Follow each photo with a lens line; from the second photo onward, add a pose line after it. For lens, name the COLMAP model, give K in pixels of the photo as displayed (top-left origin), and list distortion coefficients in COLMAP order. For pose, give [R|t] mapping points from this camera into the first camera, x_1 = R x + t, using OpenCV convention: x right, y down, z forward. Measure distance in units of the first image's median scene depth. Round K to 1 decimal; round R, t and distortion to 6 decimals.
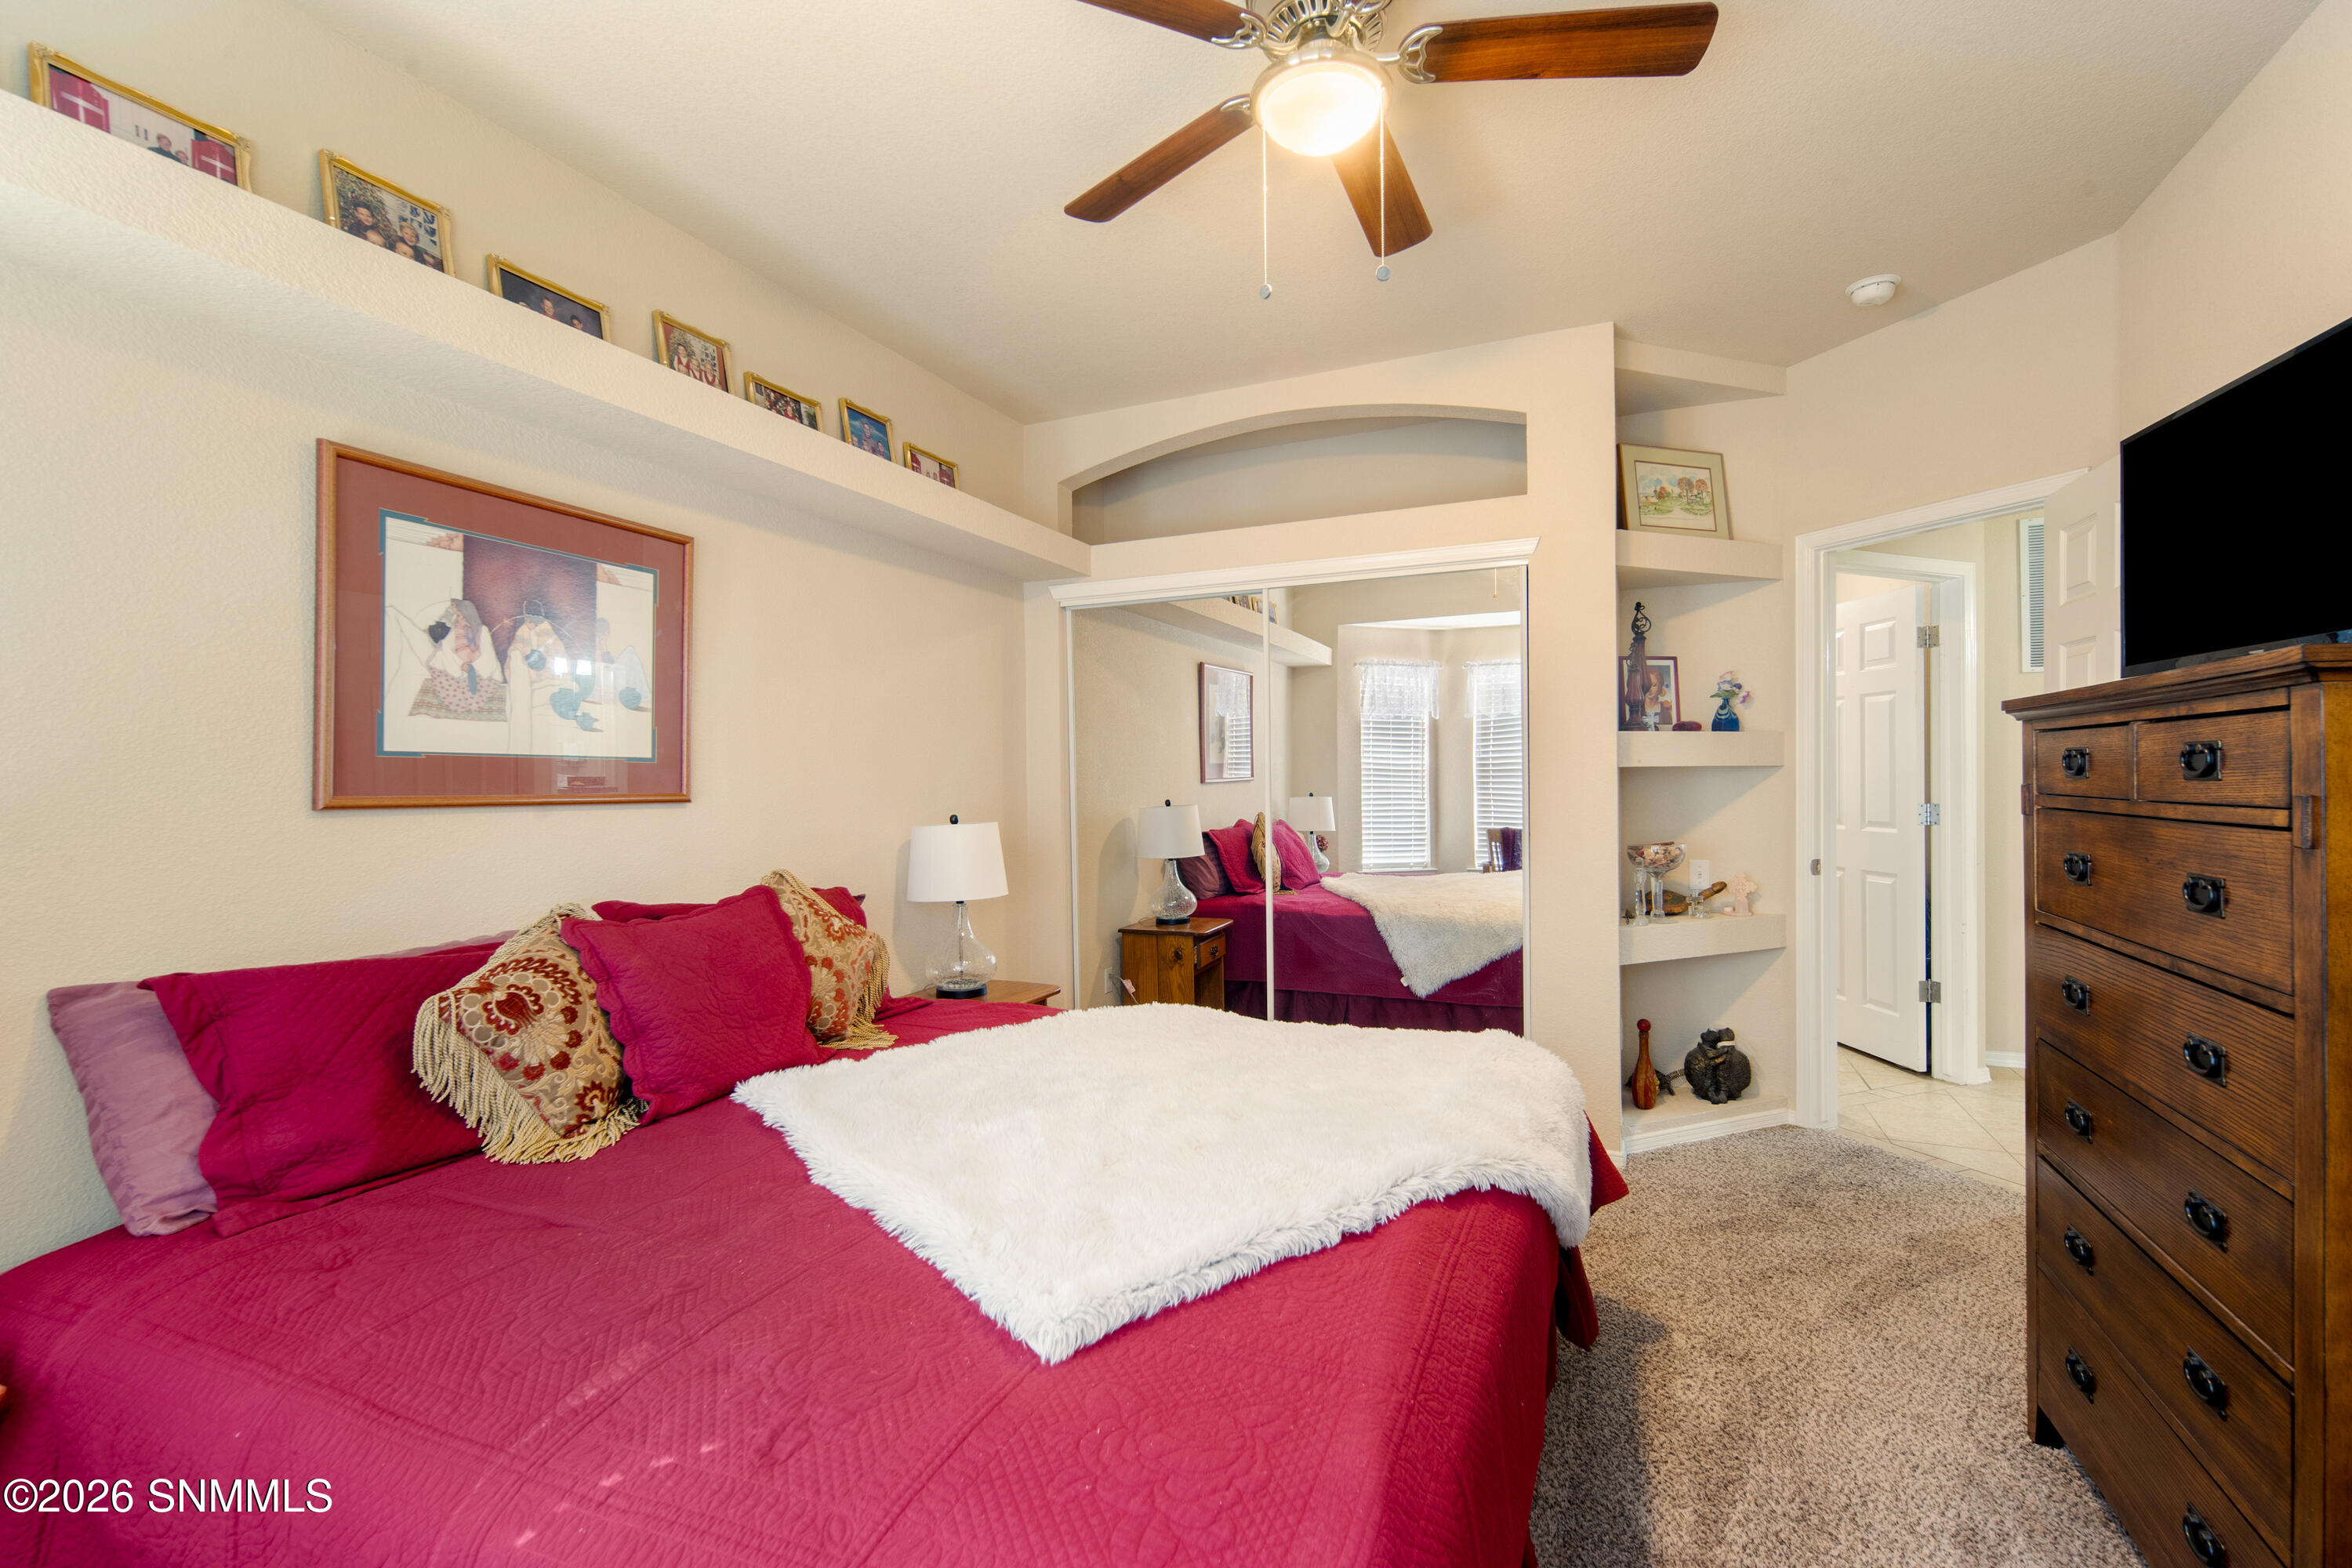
lens RADIAL K [[1045.6, 0, 1181.3], [0, 1045.6, 730.7], [0, 0, 1]] dist [0.001702, -0.000102]
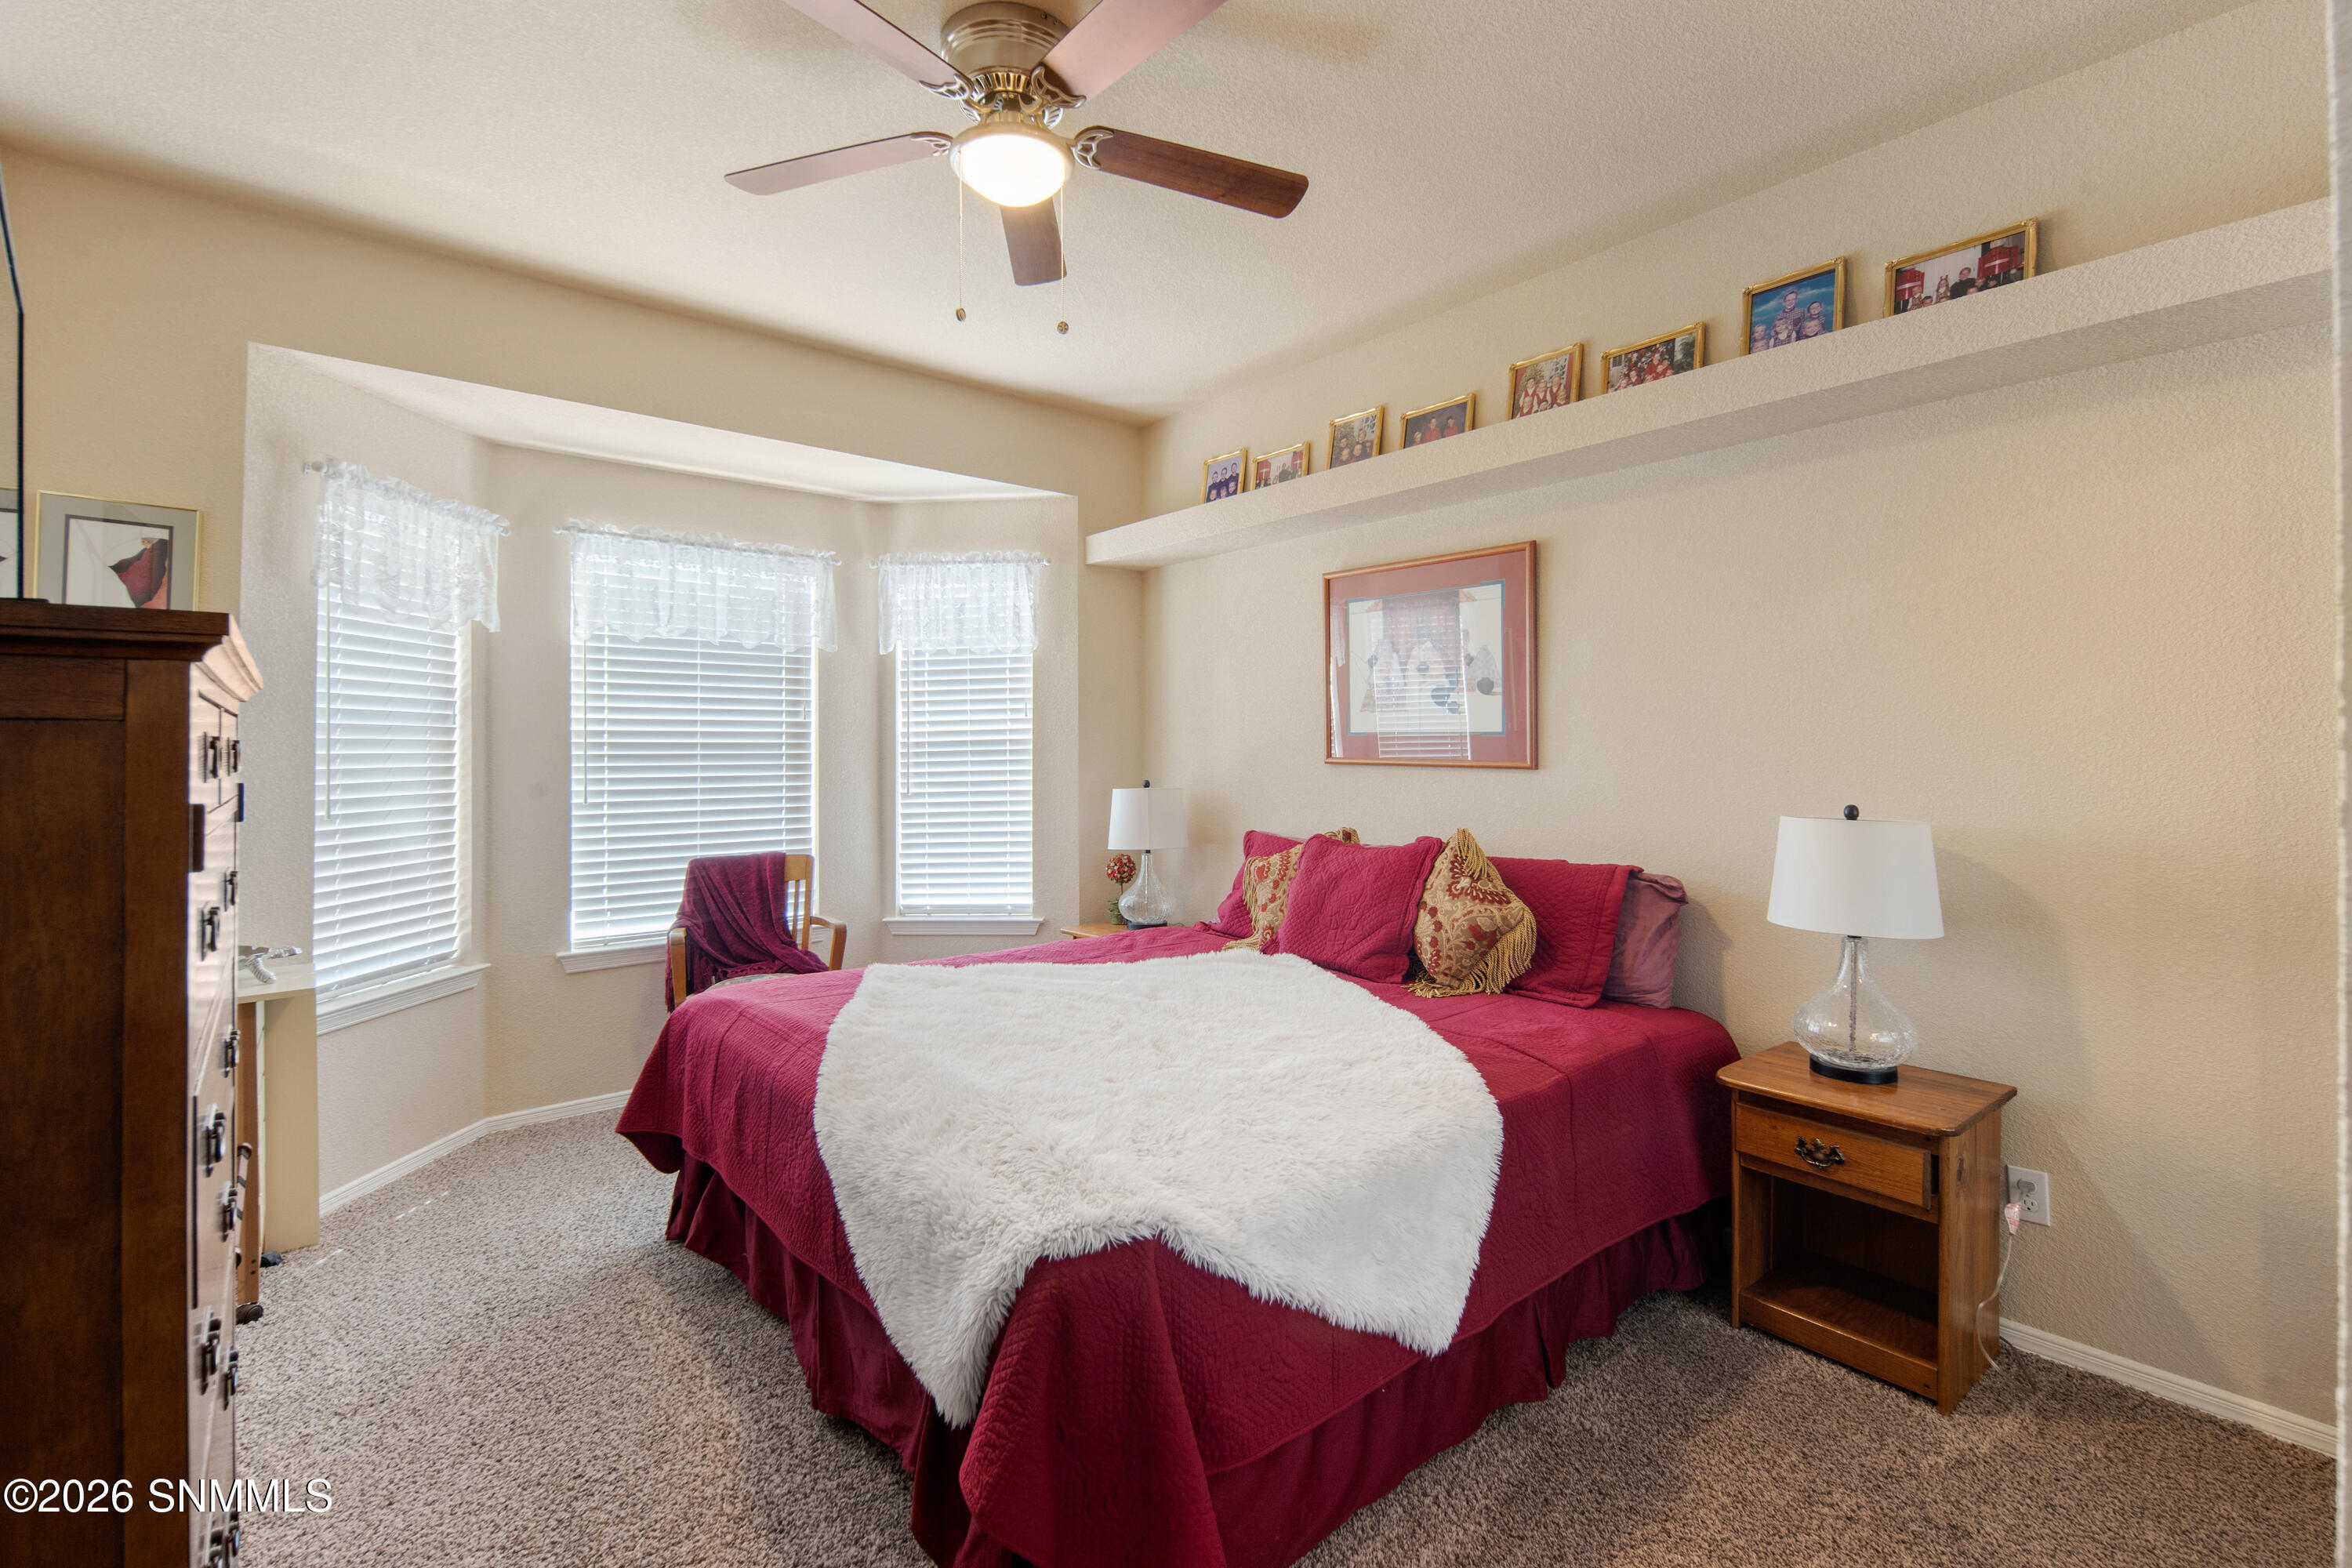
lens RADIAL K [[1045.6, 0, 1181.3], [0, 1045.6, 730.7], [0, 0, 1]] dist [0.001702, -0.000102]
pose [[-0.443224, -0.004328, -0.896400, 0.806888], [0.036947, 0.999050, -0.023092, 0.039829], [0.895649, -0.043354, -0.442643, 1.259795]]
